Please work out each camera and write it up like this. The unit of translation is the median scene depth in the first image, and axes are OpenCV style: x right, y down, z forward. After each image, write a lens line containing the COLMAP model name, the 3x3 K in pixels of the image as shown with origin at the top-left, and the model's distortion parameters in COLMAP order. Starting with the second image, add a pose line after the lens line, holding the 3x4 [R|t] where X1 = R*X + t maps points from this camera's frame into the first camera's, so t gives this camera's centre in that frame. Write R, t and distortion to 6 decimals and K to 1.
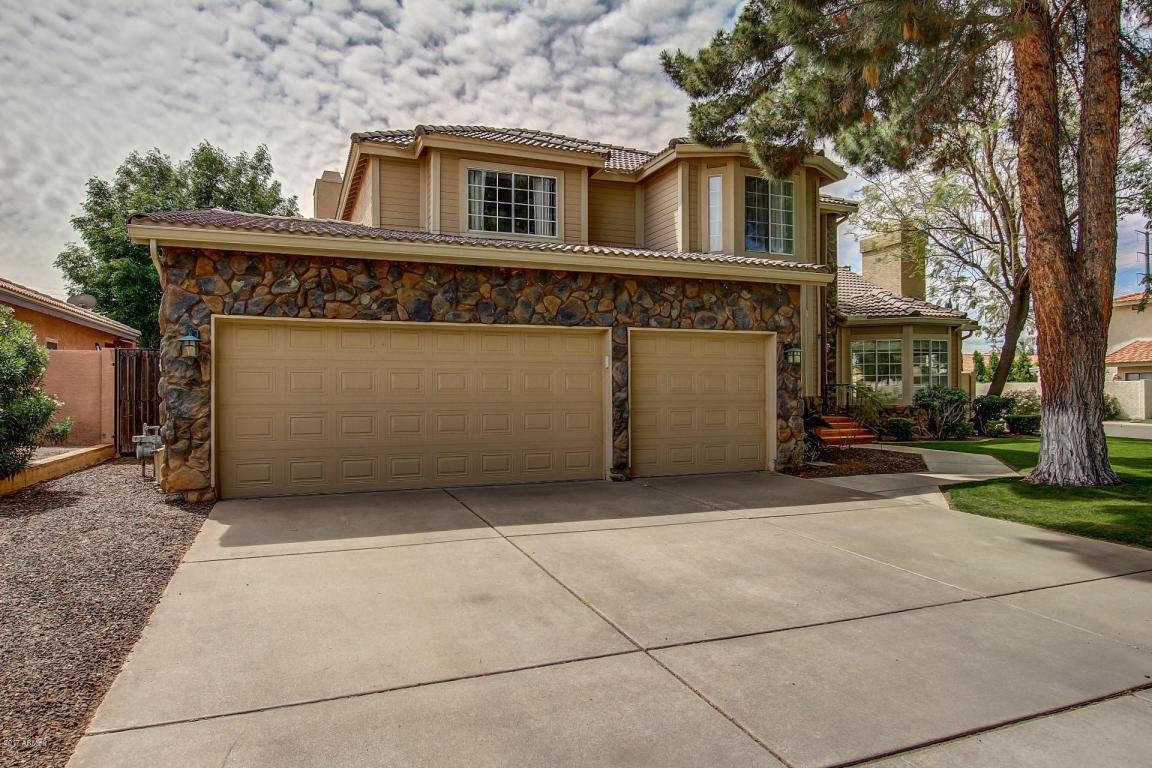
lens RADIAL K [[701.8, 0, 576.0], [0, 701.8, 384.0], [0, 0, 1]] dist [-0.020537, 0.000485]
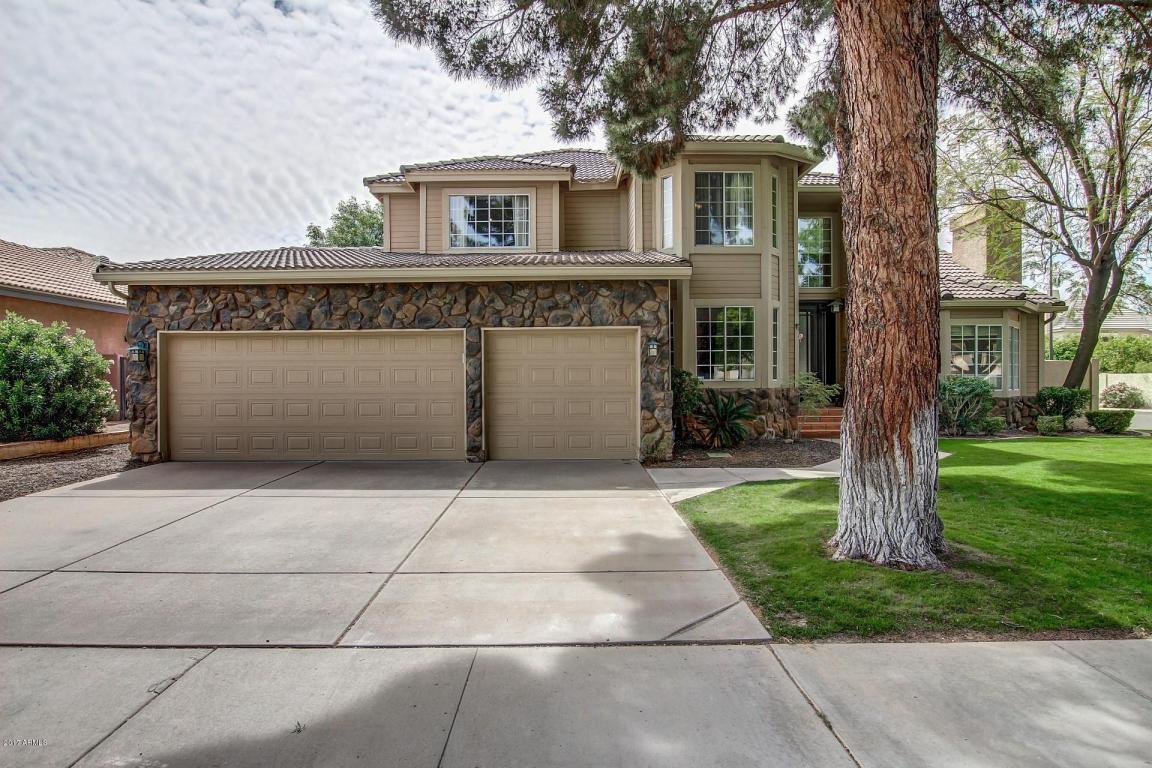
lens RADIAL K [[640.5, 0, 554.5], [0, 640.5, 384.1], [0, 0, 1]] dist [-0.017836, 0.000870]
pose [[0.927888, -0.001811, -0.372856, 0.585379], [0.006672, 0.999909, 0.011749, -0.000543], [0.372800, -0.013389, 0.927815, 0.079536]]
